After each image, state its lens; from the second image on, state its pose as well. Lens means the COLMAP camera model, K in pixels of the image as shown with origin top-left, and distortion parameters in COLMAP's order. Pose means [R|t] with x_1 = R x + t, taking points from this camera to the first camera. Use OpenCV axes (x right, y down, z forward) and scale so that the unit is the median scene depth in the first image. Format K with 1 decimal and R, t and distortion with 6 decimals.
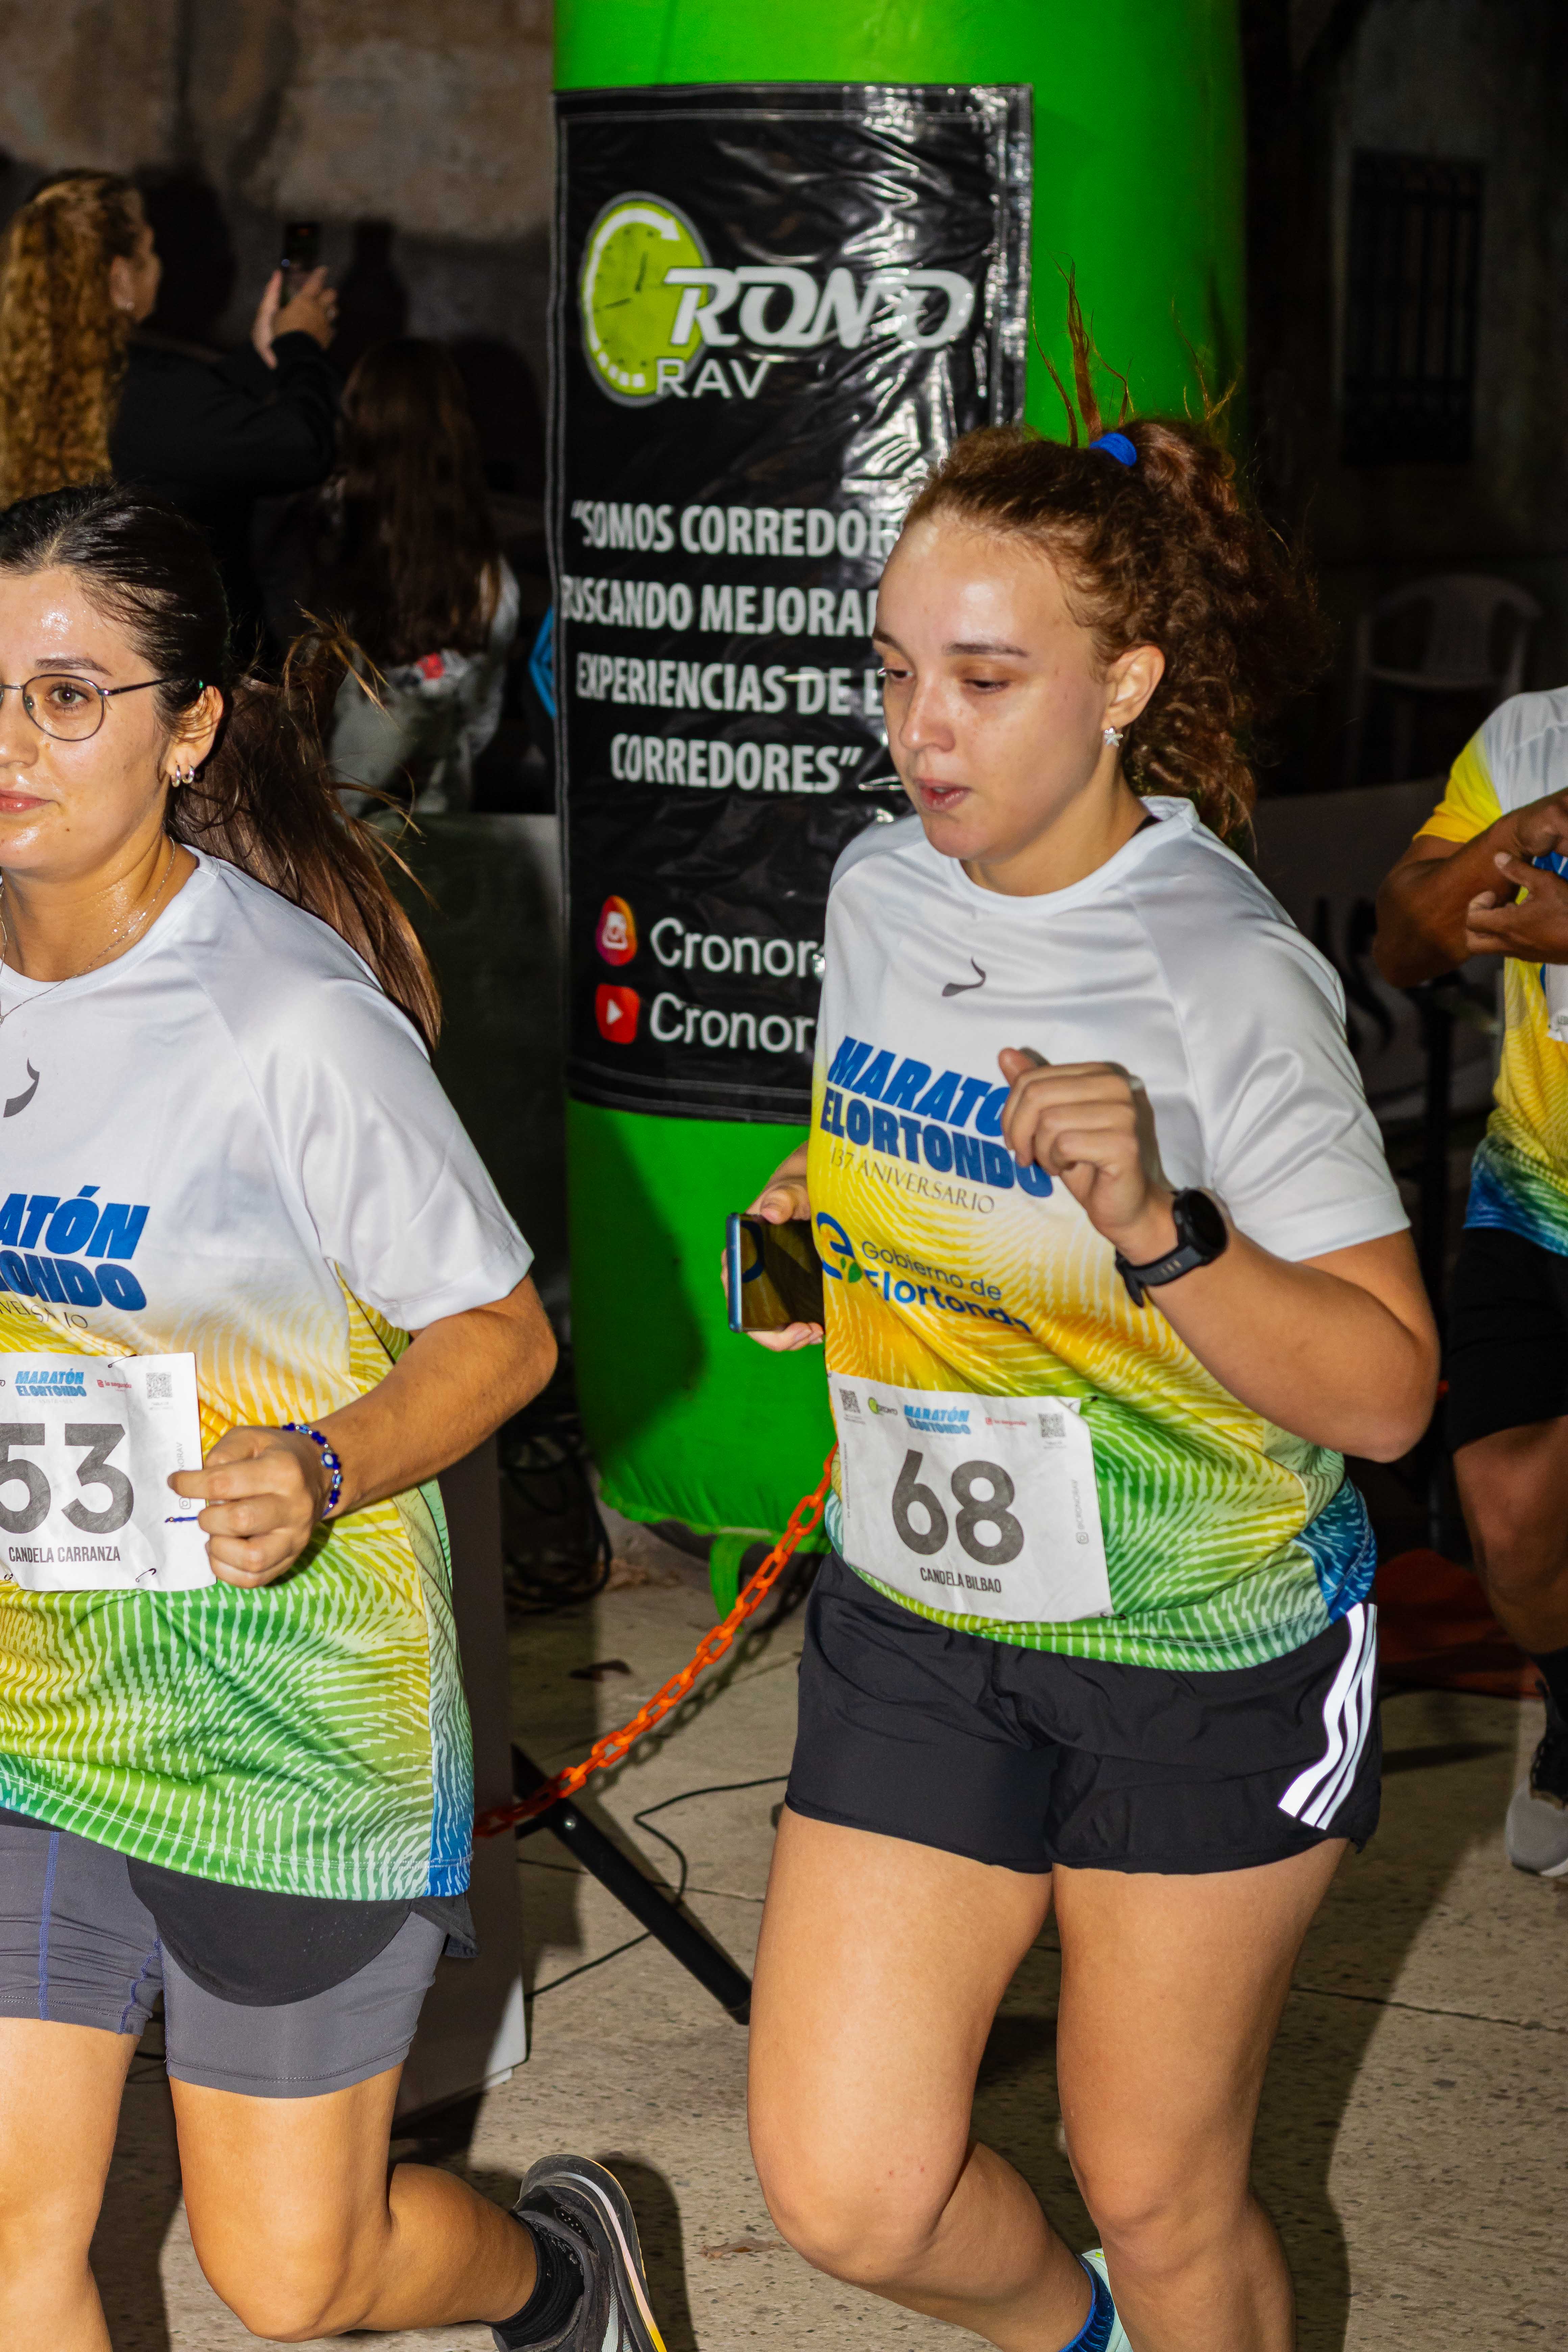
lens RADIAL K [[5483.6, 0, 779.4], [0, 5483.6, 1176.1], [0, 0, 1]] dist [-0.087338, -0.035309]
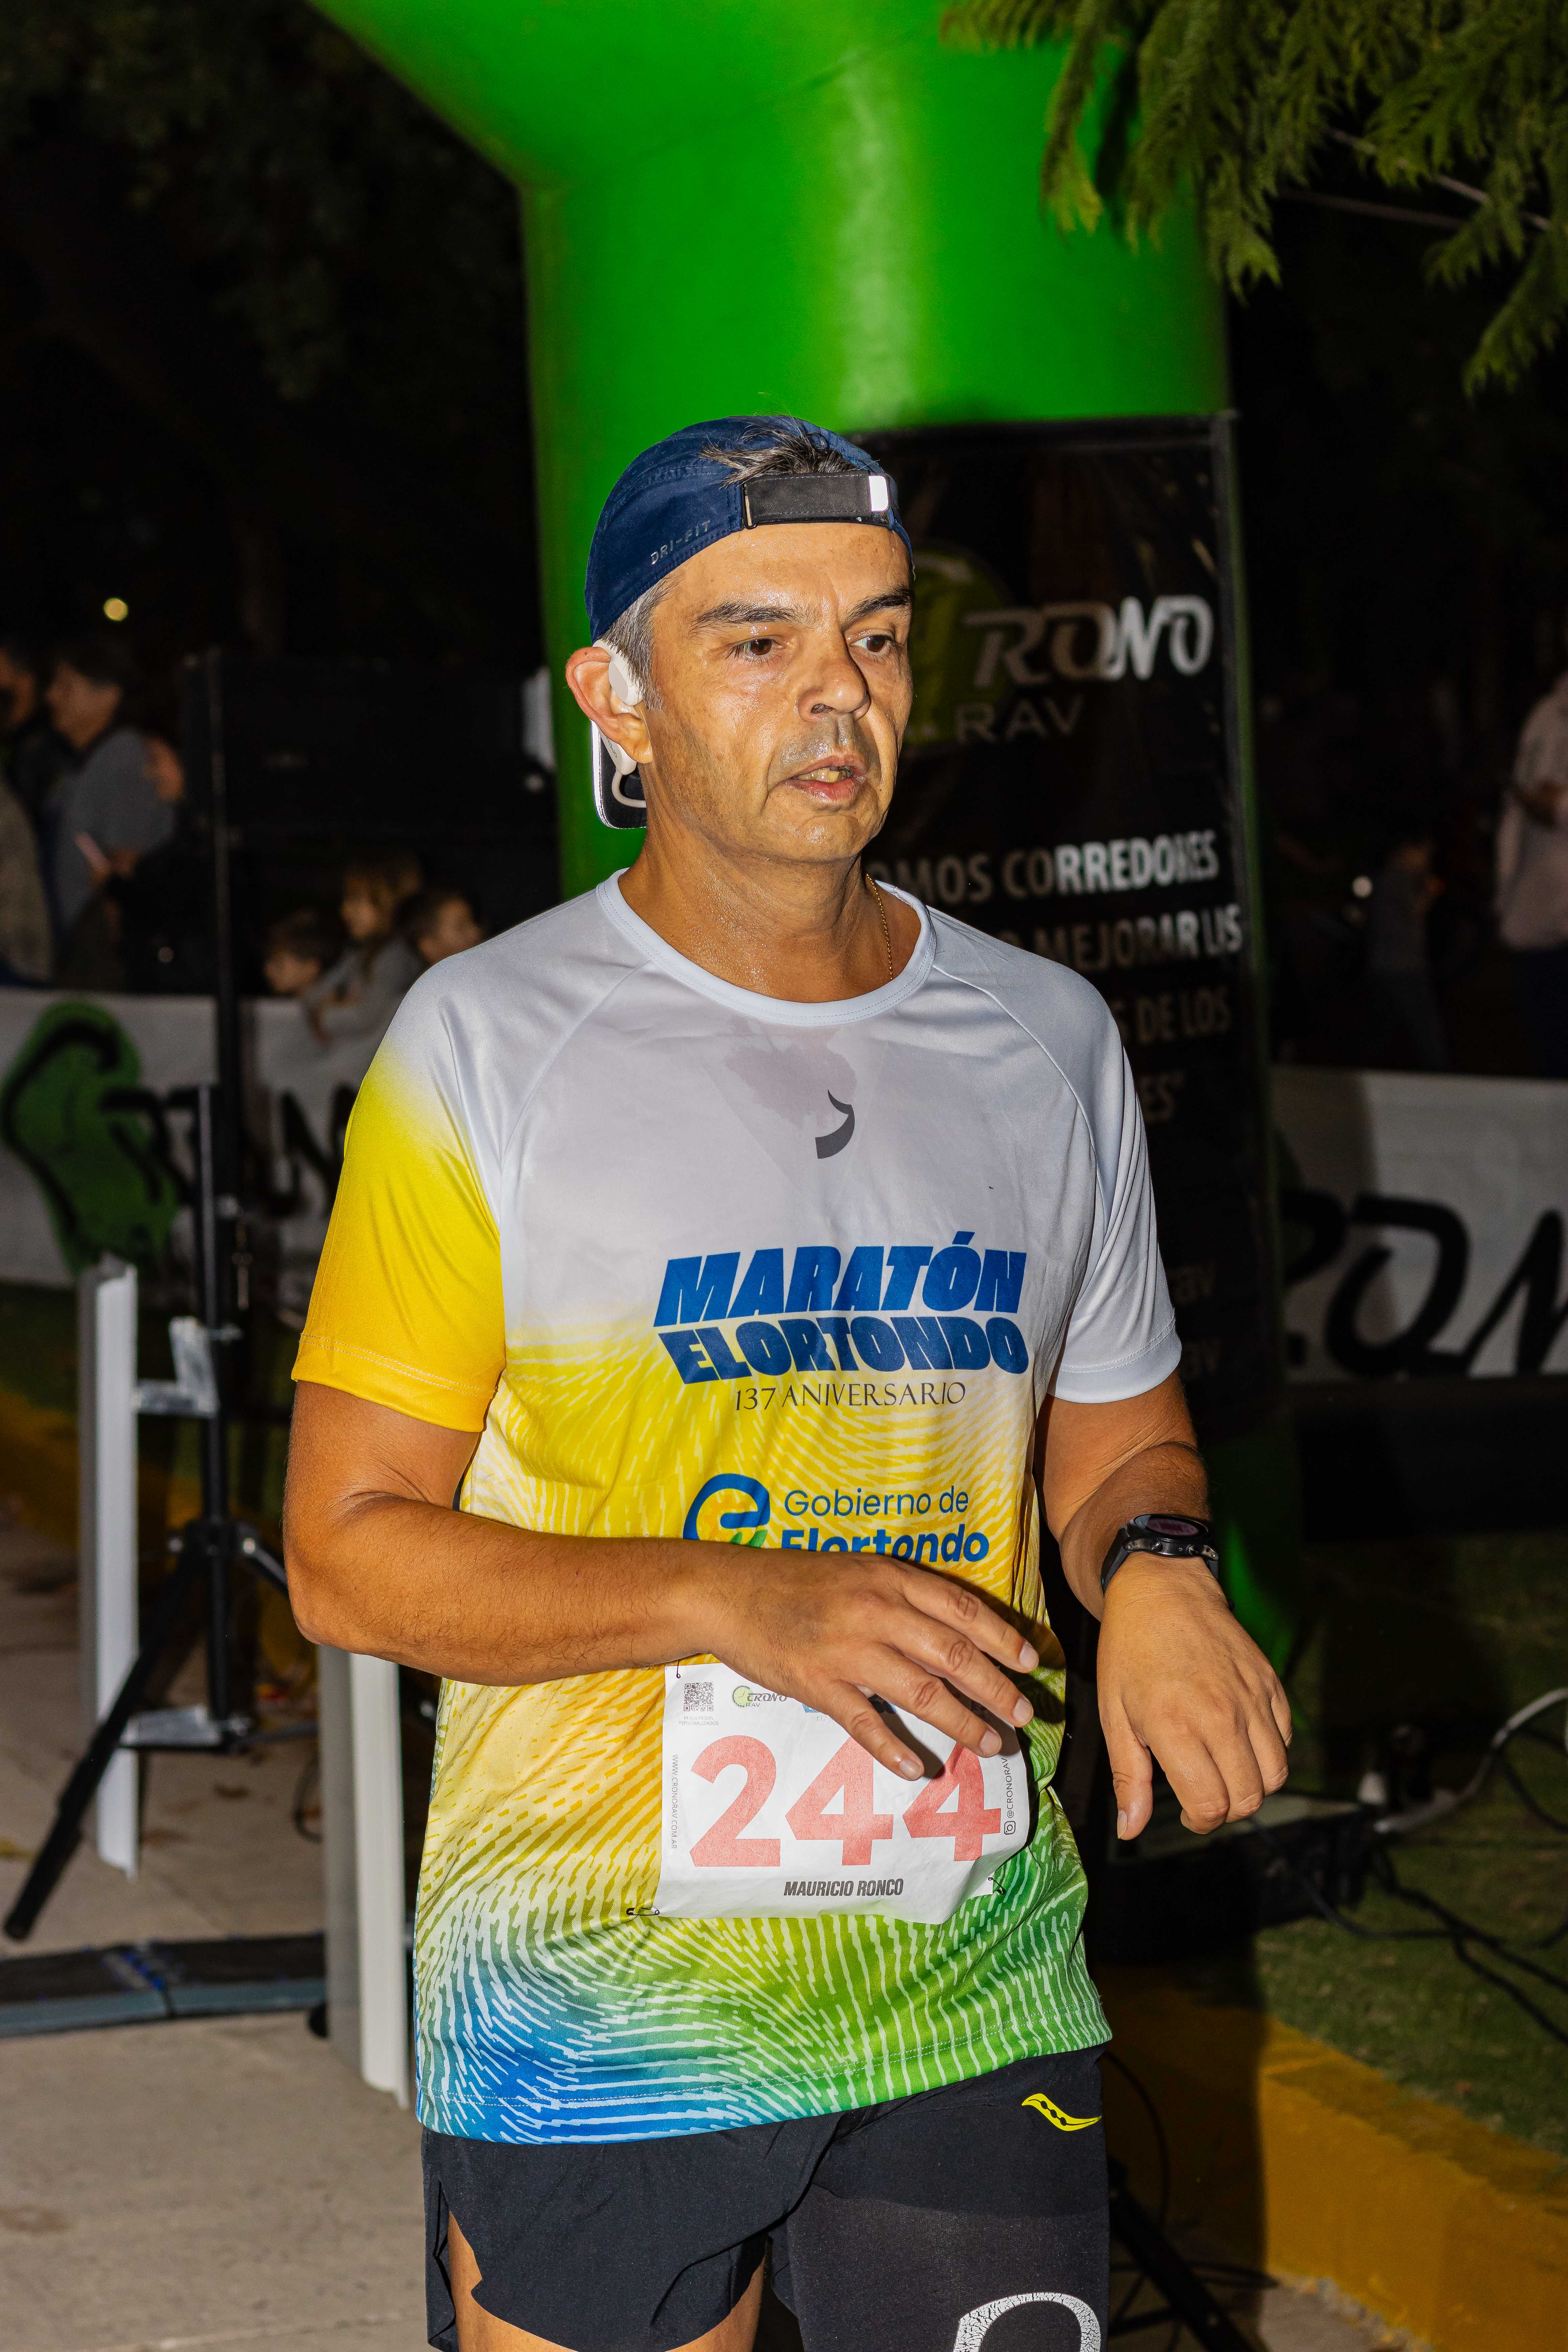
lens RADIAL K [[5540.8, 0, 780.3], [0, 5540.8, 1181.9], [0, 0, 1]] dist [-0.087177, -0.288189]
pose [[0.556201, -0.135672, 0.819898, -0.859817], [0.202263, 0.979017, 0.024791, -0.098242], [-0.806058, 0.152047, 0.571972, 0.482084]]
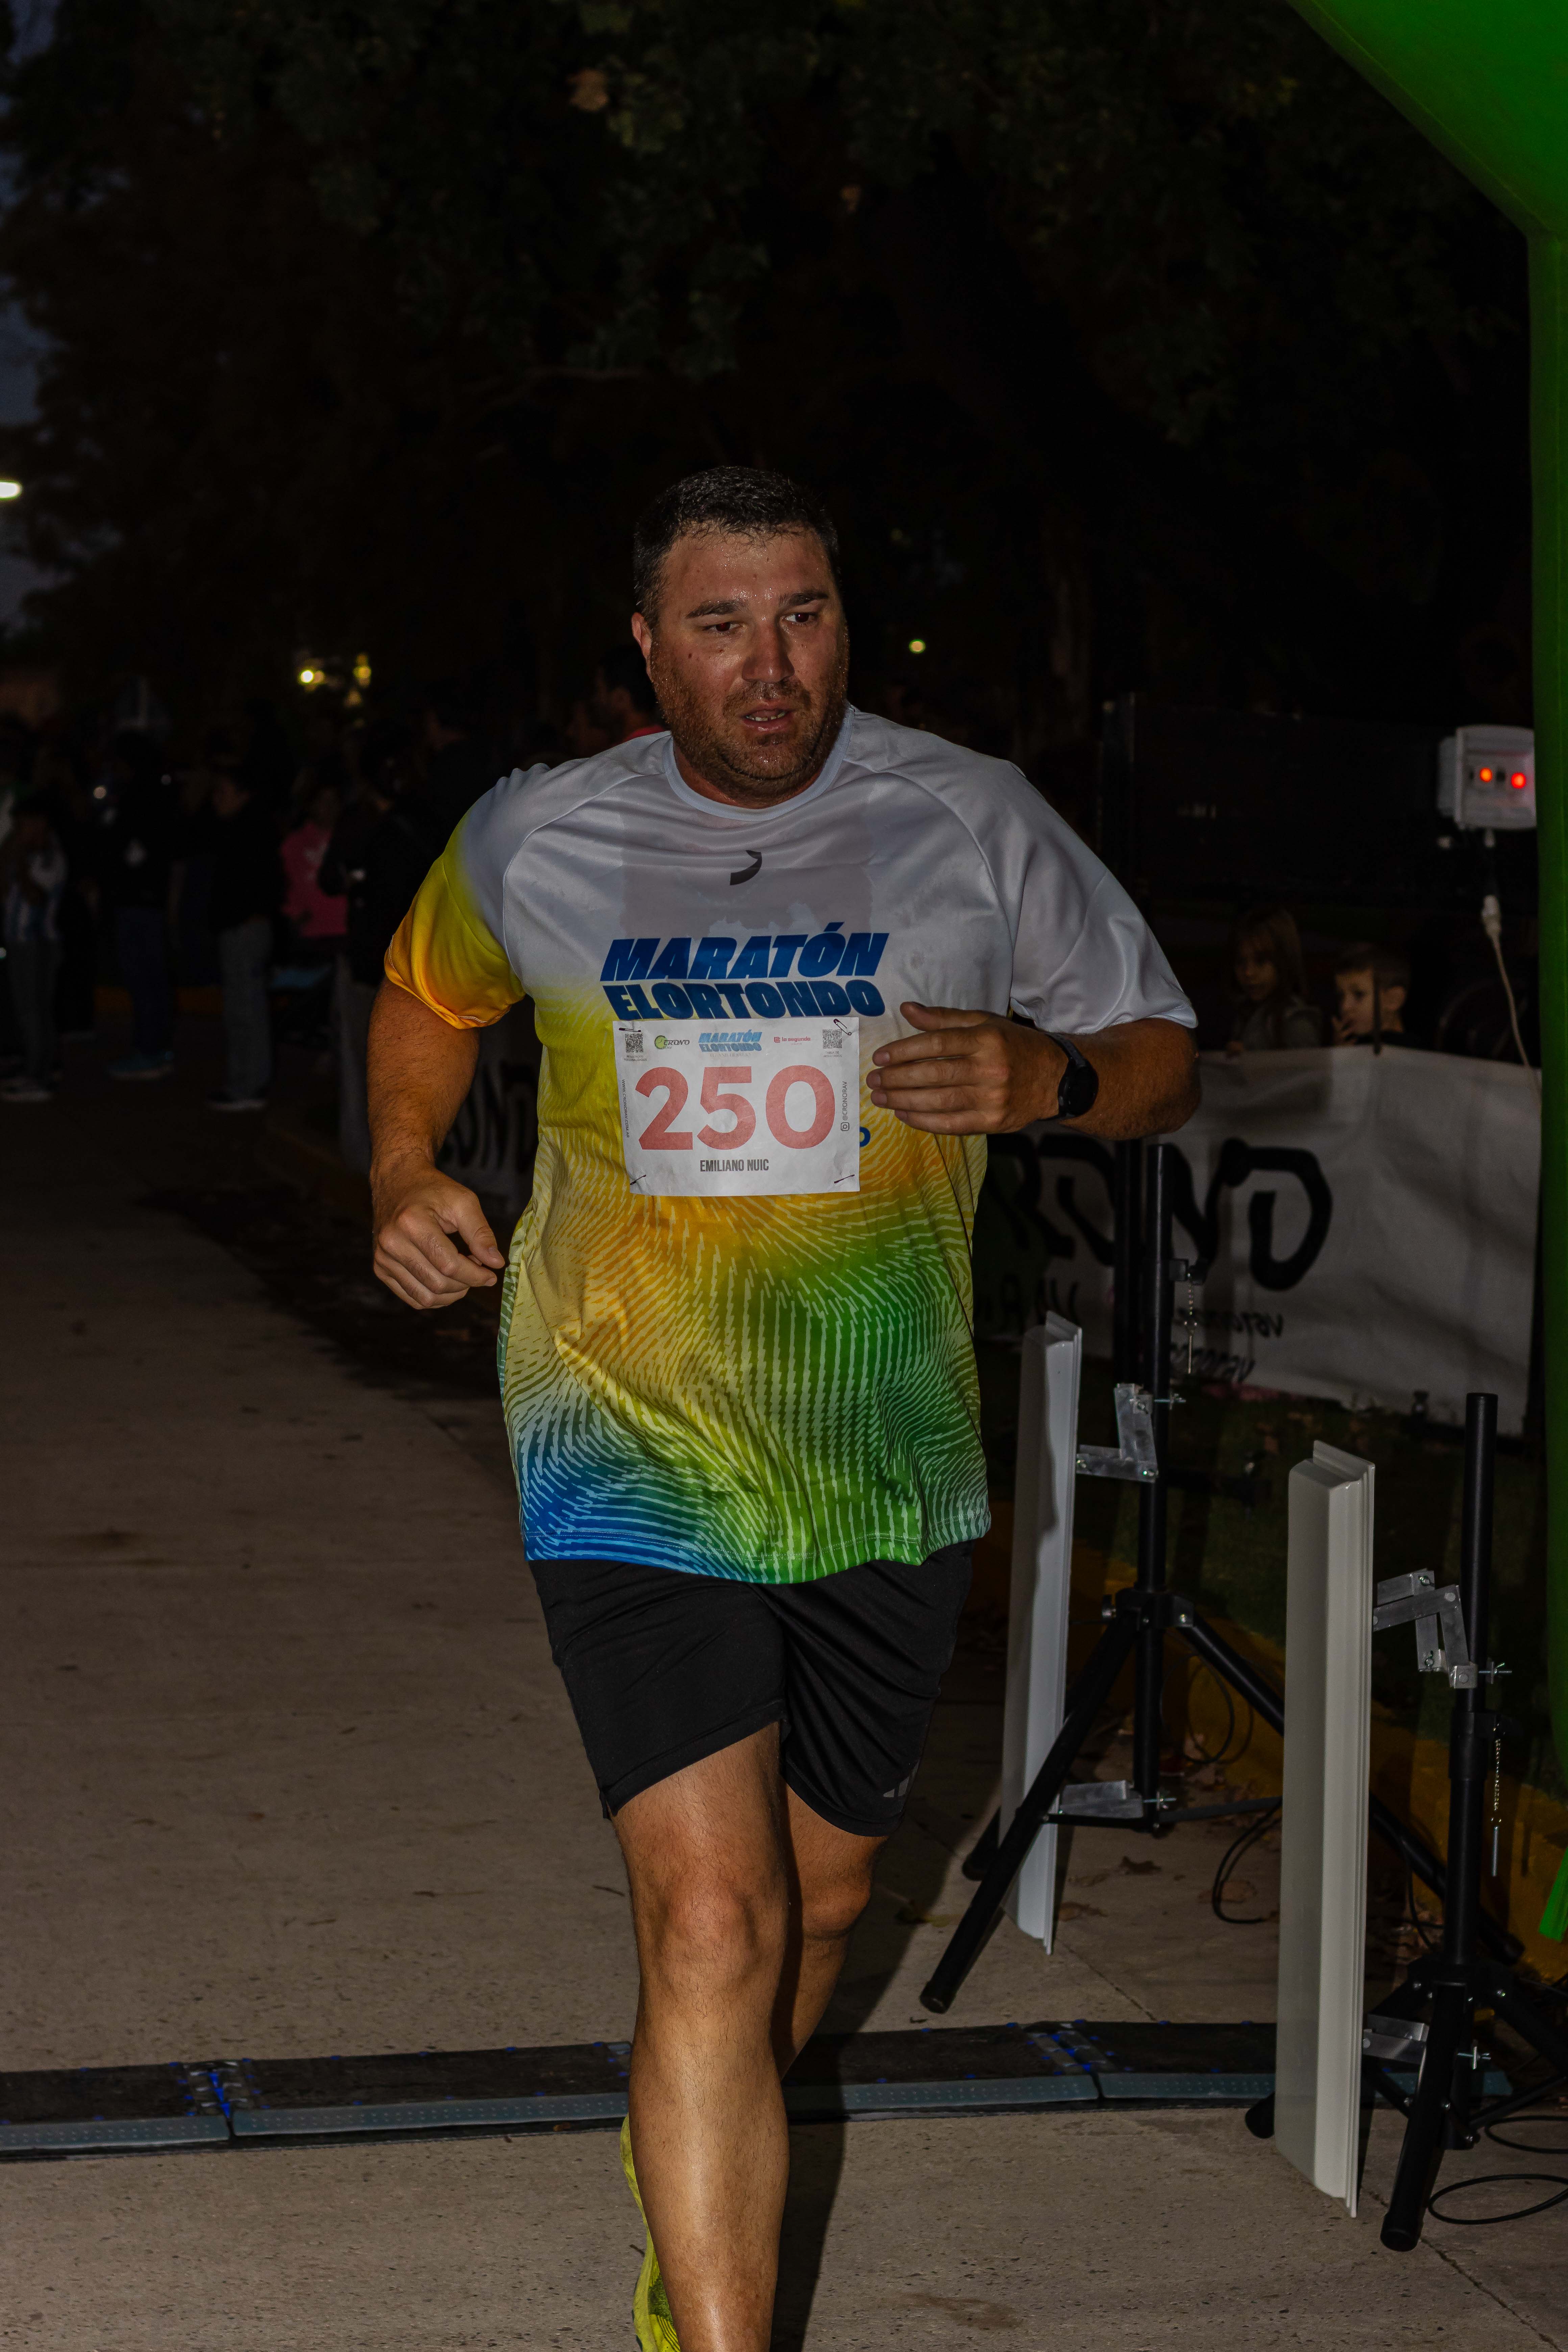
lens RADIAL K [[5512.0, 0, 784.4], [0, 5512.0, 1179.5], [0, 0, 1]] dist [-0.086627, -0.043200]
pose [[0.669306, -0.100486, 0.736161, -0.855465], [0.157194, 0.987534, -0.008120, -0.108673], [-0.726168, 0.121155, 0.676758, 0.529396]]
